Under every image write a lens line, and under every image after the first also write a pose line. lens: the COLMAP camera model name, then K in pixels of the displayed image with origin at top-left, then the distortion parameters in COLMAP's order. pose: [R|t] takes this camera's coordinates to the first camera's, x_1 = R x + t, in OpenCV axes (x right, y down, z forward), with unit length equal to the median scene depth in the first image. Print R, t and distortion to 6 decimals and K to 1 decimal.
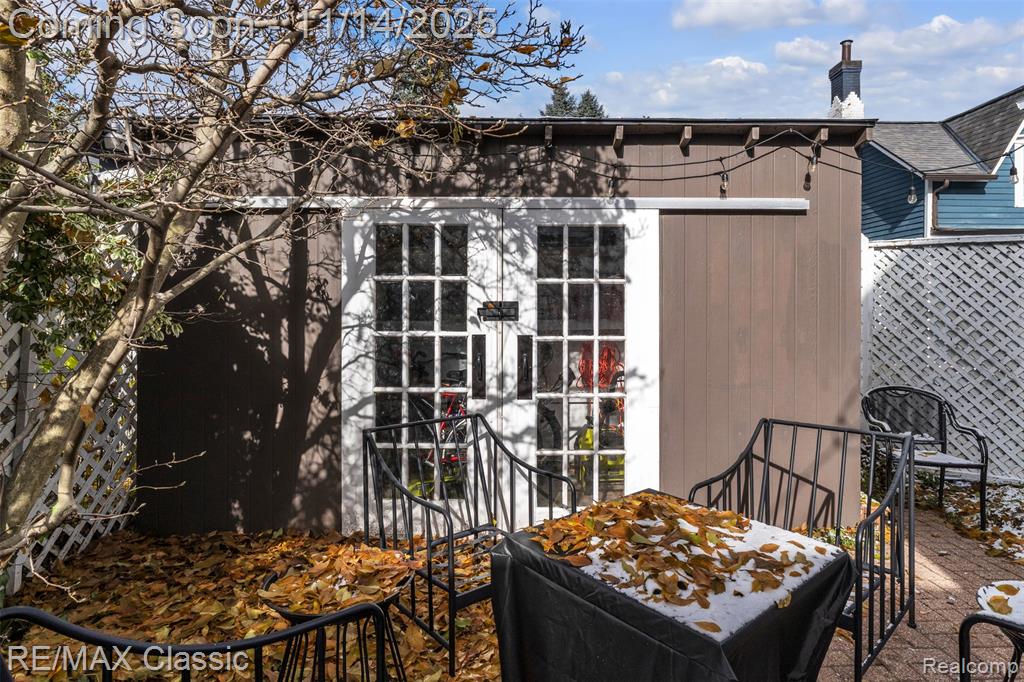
lens RADIAL K [[558.0, 0, 528.3], [0, 558.0, 311.5], [0, 0, 1]] dist [-0.007254, 0.000708]
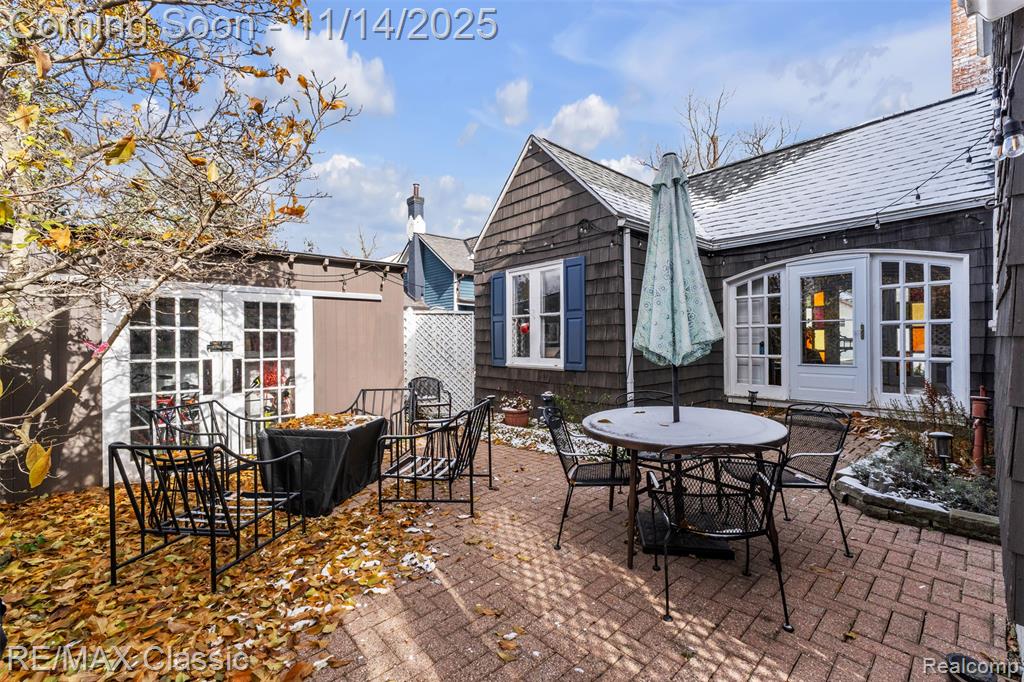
lens RADIAL K [[434.7, 0, 522.5], [0, 434.7, 339.9], [0, 0, 1]] dist [0.004712, 0.000460]
pose [[0.746697, -0.008088, 0.665115, -0.263861], [0.014394, 0.999888, -0.004001, -0.002283], [-0.665009, 0.012561, 0.746730, -0.738814]]
